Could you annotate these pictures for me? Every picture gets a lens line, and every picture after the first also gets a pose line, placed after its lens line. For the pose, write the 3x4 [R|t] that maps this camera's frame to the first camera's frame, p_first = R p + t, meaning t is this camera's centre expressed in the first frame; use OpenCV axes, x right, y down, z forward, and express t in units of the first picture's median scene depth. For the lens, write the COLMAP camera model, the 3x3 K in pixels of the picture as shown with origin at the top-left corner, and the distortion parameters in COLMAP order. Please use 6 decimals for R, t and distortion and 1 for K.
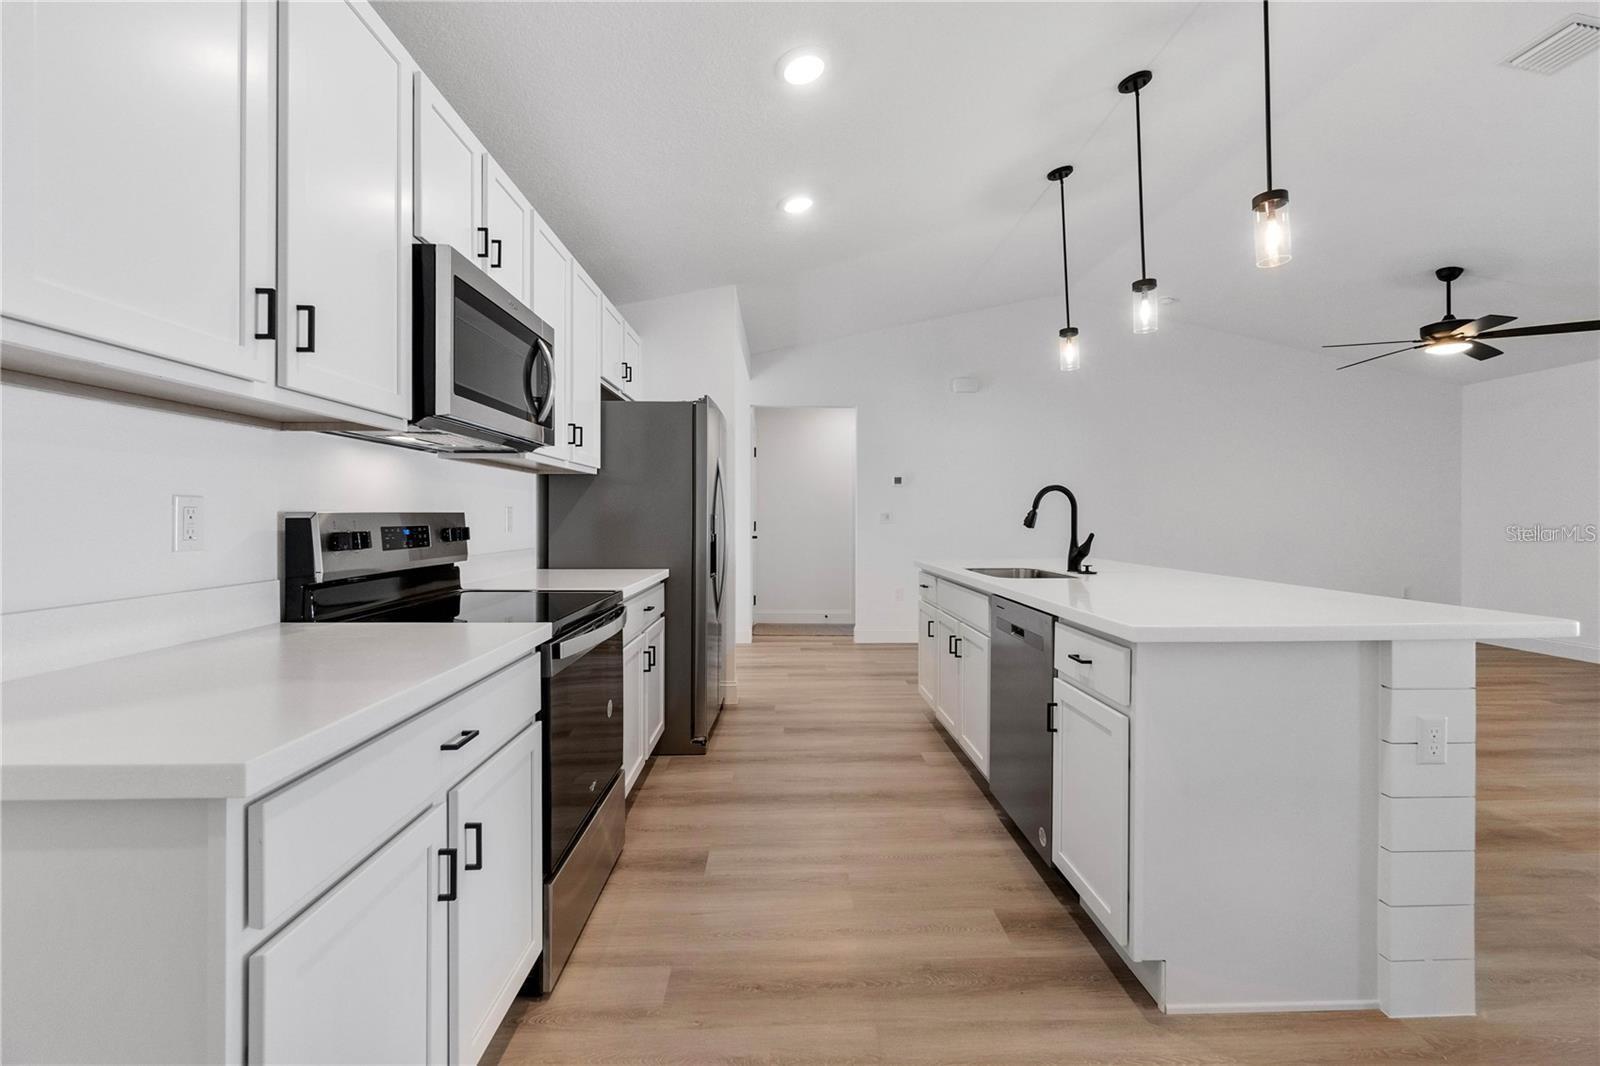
lens RADIAL K [[691.7, 0, 803.1], [0, 691.7, 501.5], [0, 0, 1]] dist [0.002054, 0.000042]
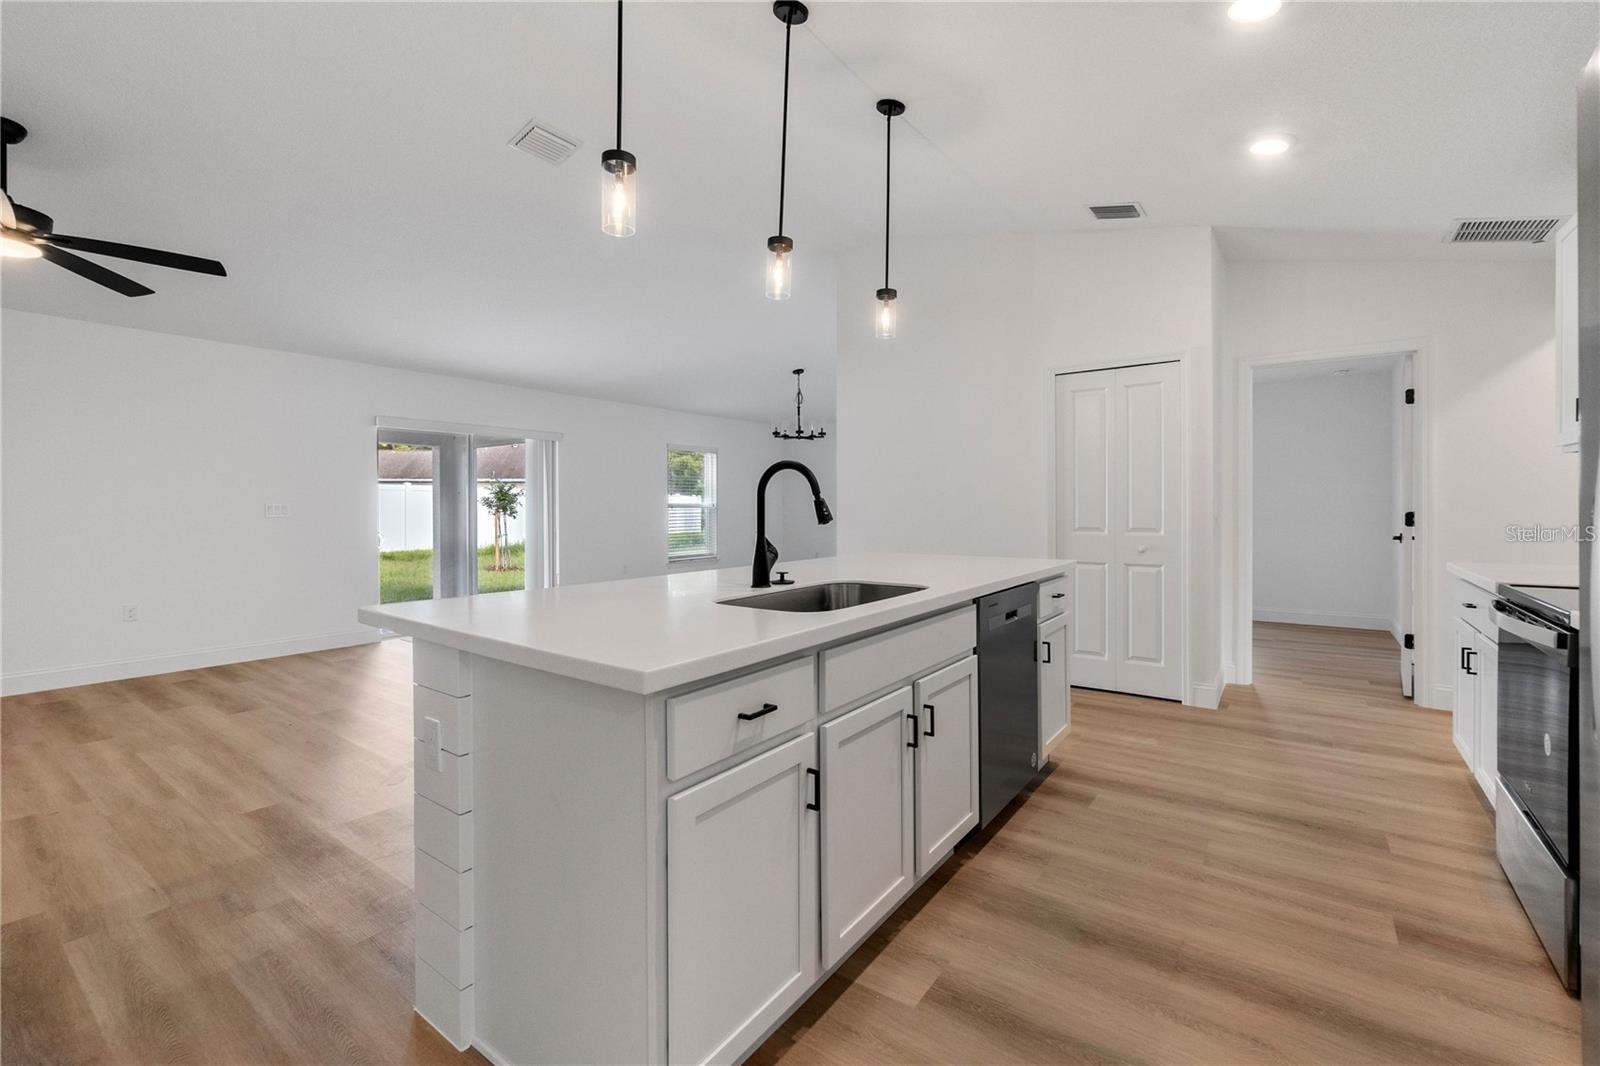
lens RADIAL K [[688.8, 0, 803.6], [0, 688.8, 521.9], [0, 0, 1]] dist [-0.000920, -0.000035]
pose [[-0.792167, -0.006578, 0.610268, -0.066592], [-0.008705, 0.999962, -0.000521, 0.042633], [-0.610242, -0.005725, -0.792195, 1.763999]]
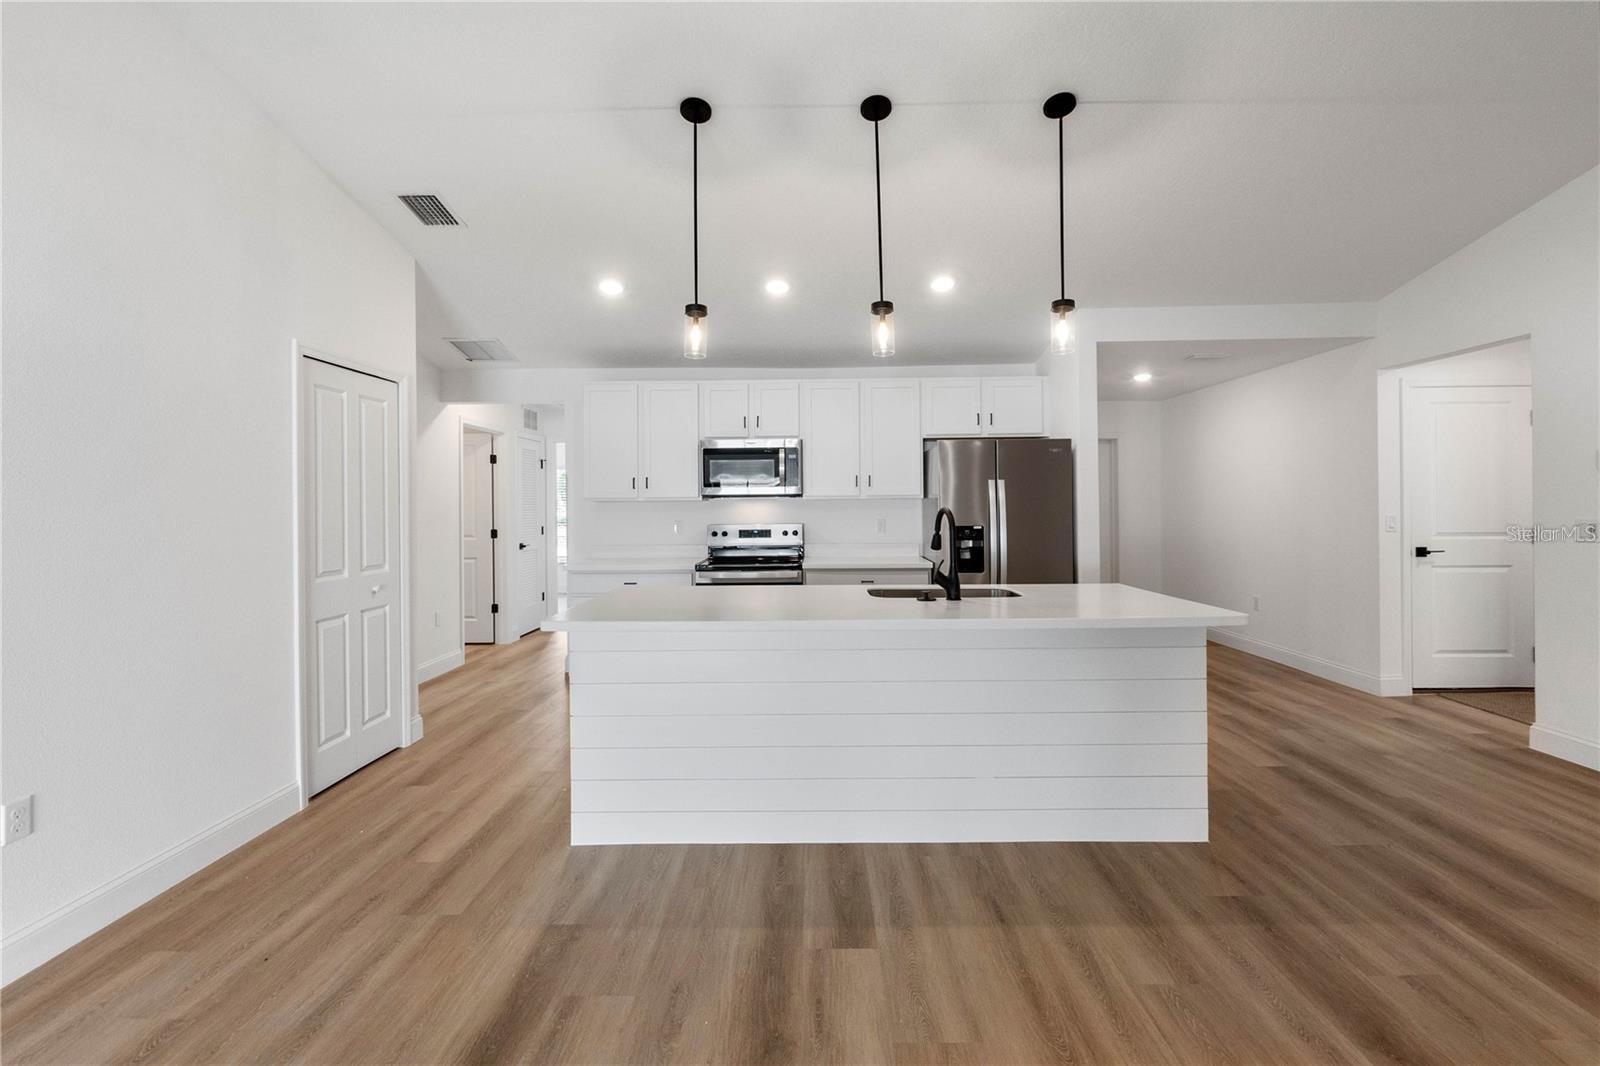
lens RADIAL K [[691.7, 0, 803.1], [0, 691.7, 501.5], [0, 0, 1]] dist [0.002054, 0.000042]
pose [[-0.030312, -0.003991, -0.999533, 1.555578], [0.030144, 0.999534, -0.004905, -0.040524], [0.999086, -0.030279, -0.030177, 0.967261]]
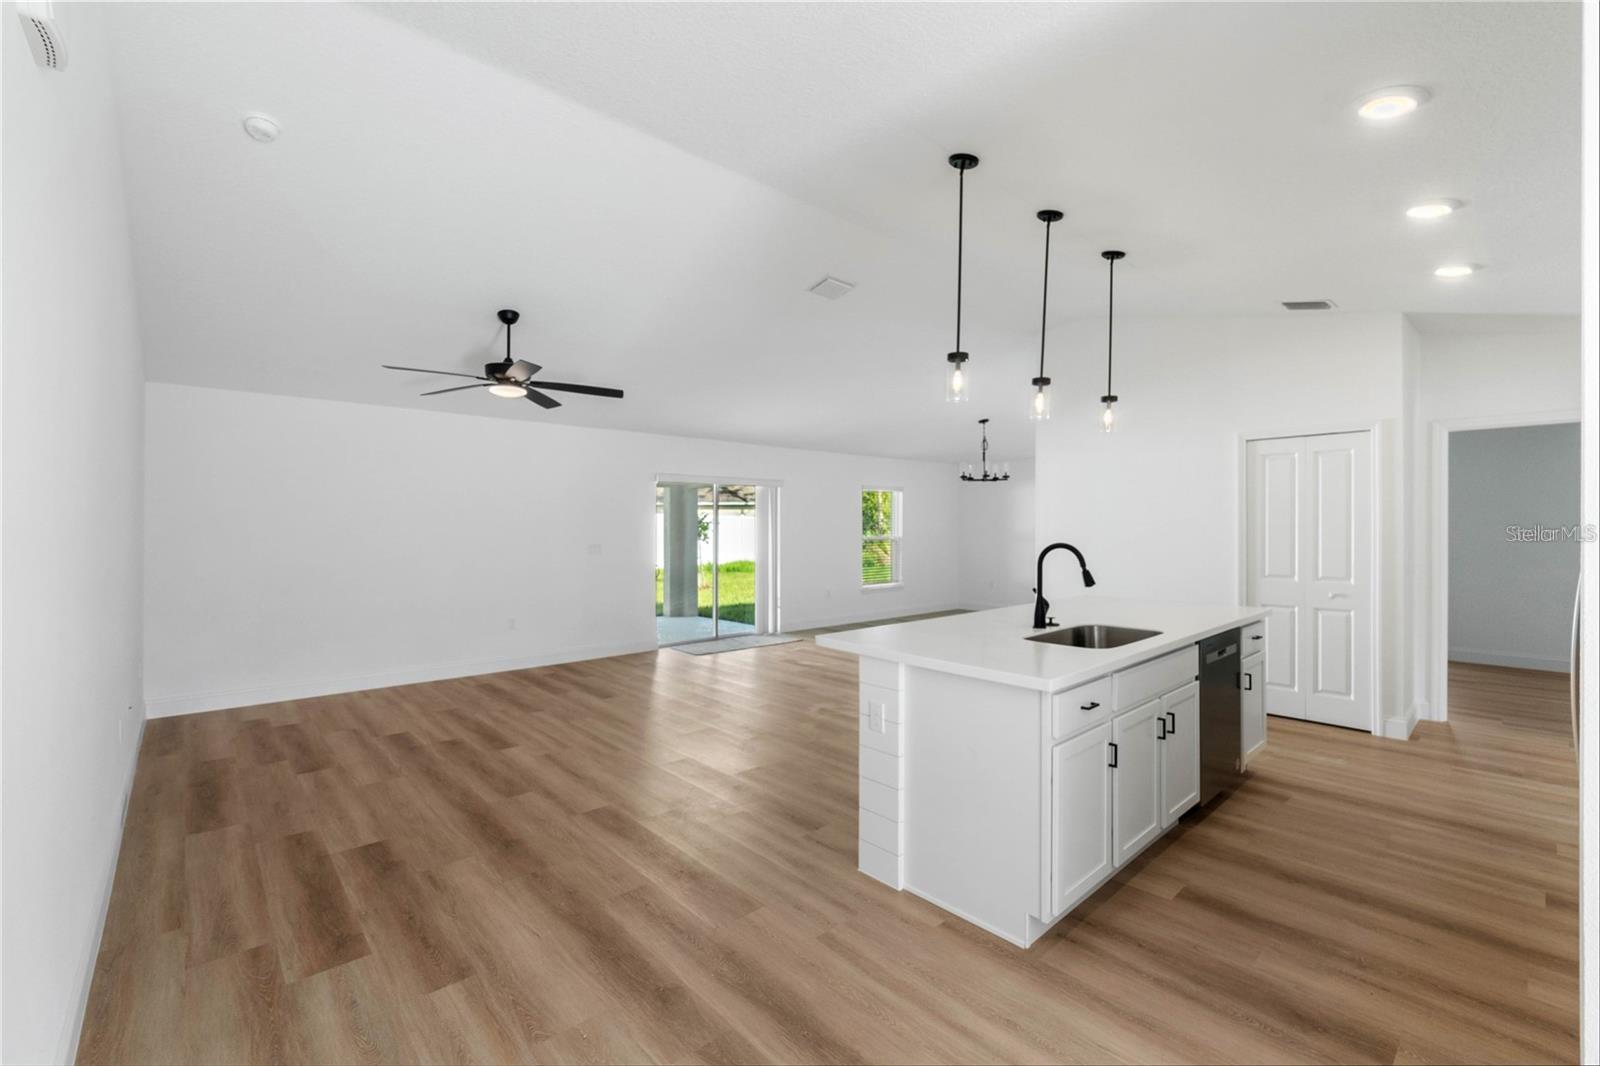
lens RADIAL K [[684.0, 0, 803.8], [0, 684.0, 534.4], [0, 0, 1]] dist [-0.000475, 0.000690]
pose [[-0.655374, -0.005898, 0.755281, -0.157588], [-0.015221, 0.999870, -0.005400, -0.028608], [-0.755151, -0.015035, -0.655379, 2.230761]]
